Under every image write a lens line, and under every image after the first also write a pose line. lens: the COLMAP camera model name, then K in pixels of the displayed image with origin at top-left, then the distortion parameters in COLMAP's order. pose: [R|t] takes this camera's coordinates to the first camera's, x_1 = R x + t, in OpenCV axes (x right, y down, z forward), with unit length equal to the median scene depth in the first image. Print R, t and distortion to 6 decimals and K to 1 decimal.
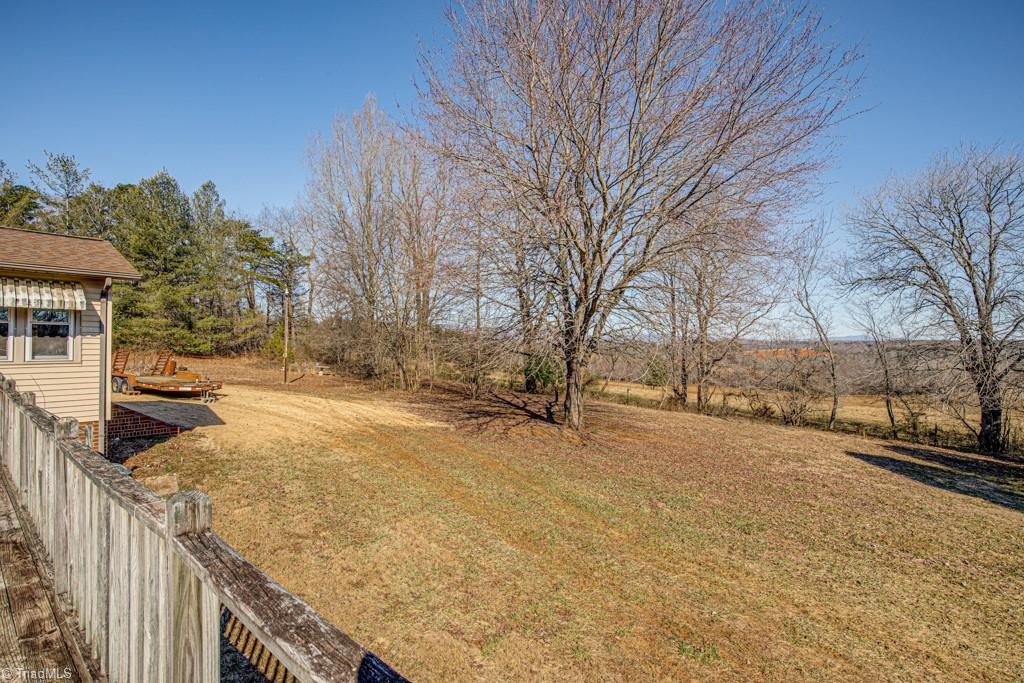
lens RADIAL K [[469.8, 0, 512.0], [0, 469.8, 341.5], [0, 0, 1]] dist [-0.025837, 0.000371]
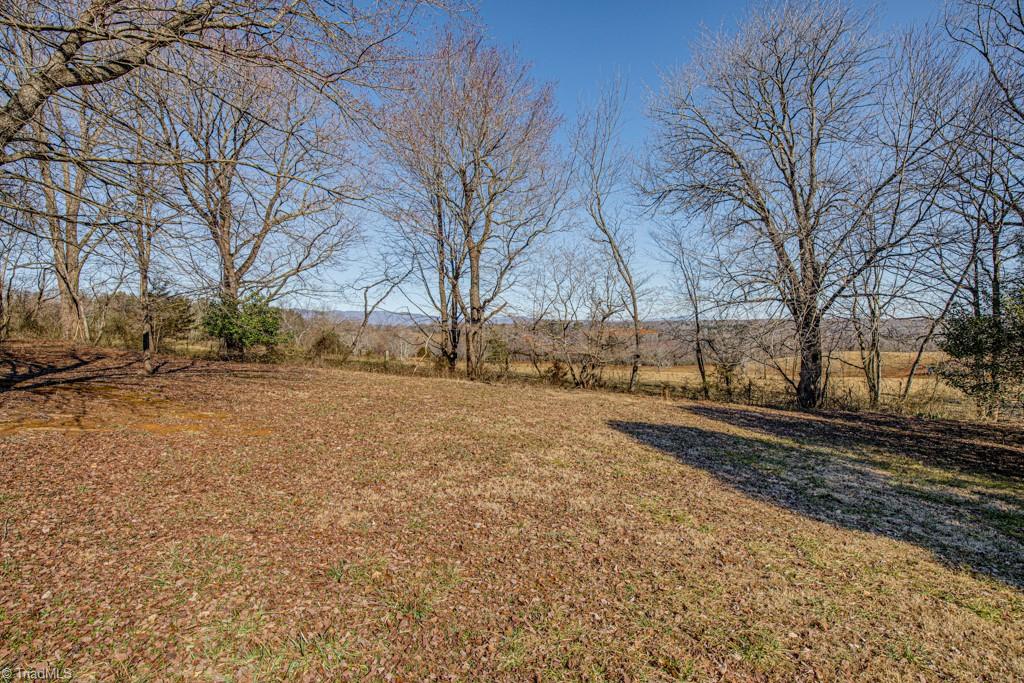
lens RADIAL K [[469.8, 0, 512.0], [0, 469.8, 341.5], [0, 0, 1]] dist [-0.025837, 0.000371]
pose [[0.955615, -0.023447, 0.293682, 0.313648], [0.012933, 0.999206, 0.037691, 0.086934], [-0.294333, -0.032220, 0.955160, 0.375855]]
